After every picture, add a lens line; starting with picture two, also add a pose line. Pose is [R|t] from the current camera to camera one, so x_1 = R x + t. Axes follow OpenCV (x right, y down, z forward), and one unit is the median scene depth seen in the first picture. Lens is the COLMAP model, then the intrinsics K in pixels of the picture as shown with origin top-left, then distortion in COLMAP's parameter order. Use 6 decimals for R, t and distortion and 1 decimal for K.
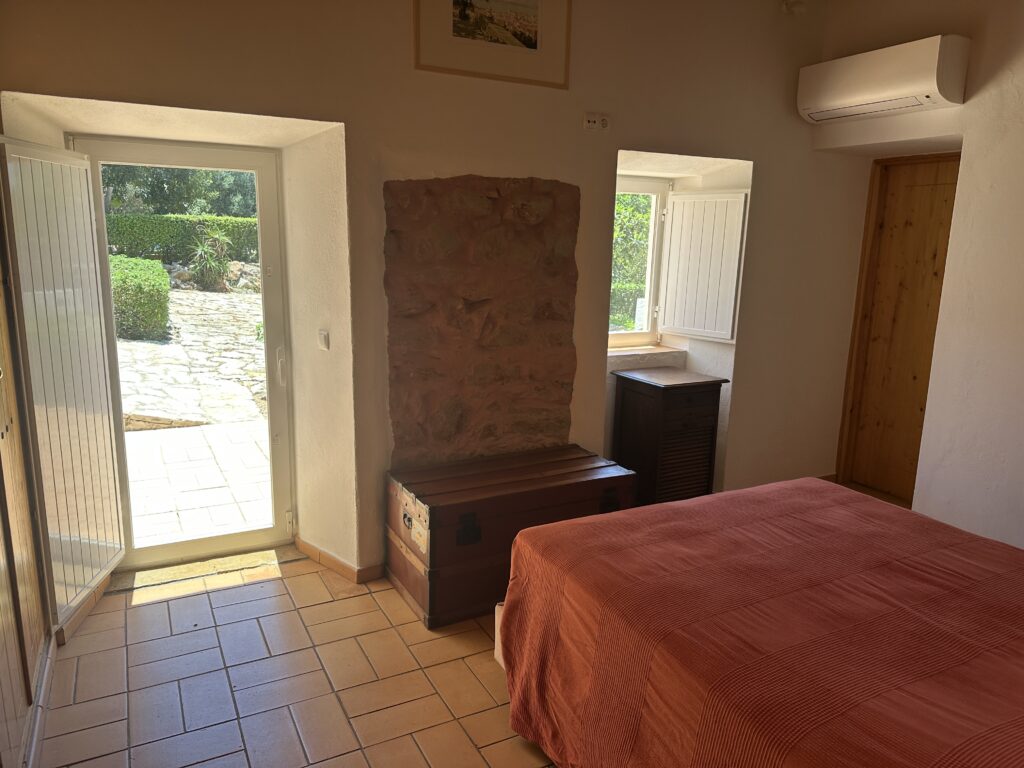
lens RADIAL K [[712.2, 0, 510.5], [0, 712.2, 385.1], [0, 0, 1]] dist [0.024162, -0.008499]
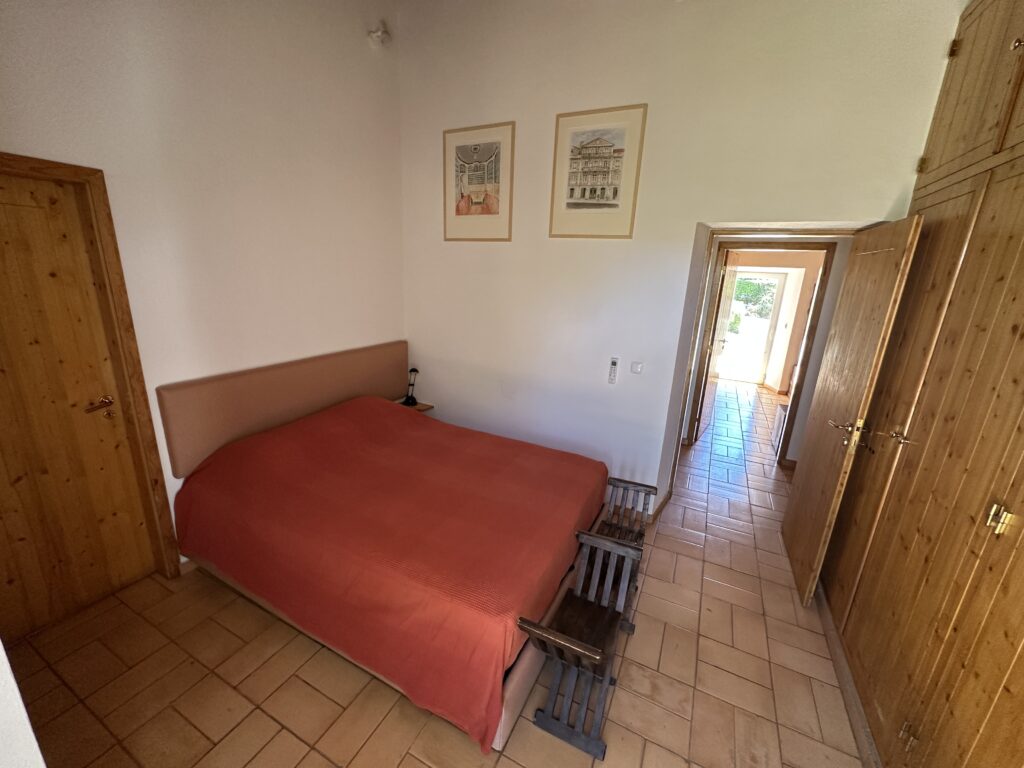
lens RADIAL K [[410.4, 0, 511.4], [0, 410.4, 383.2], [0, 0, 1]] dist [-0.000072, -0.000001]
pose [[0.580180, 0.217850, -0.784814, 0.163756], [-0.193204, 0.972875, 0.127225, 0.052530], [0.791242, 0.077816, 0.606532, -0.357599]]
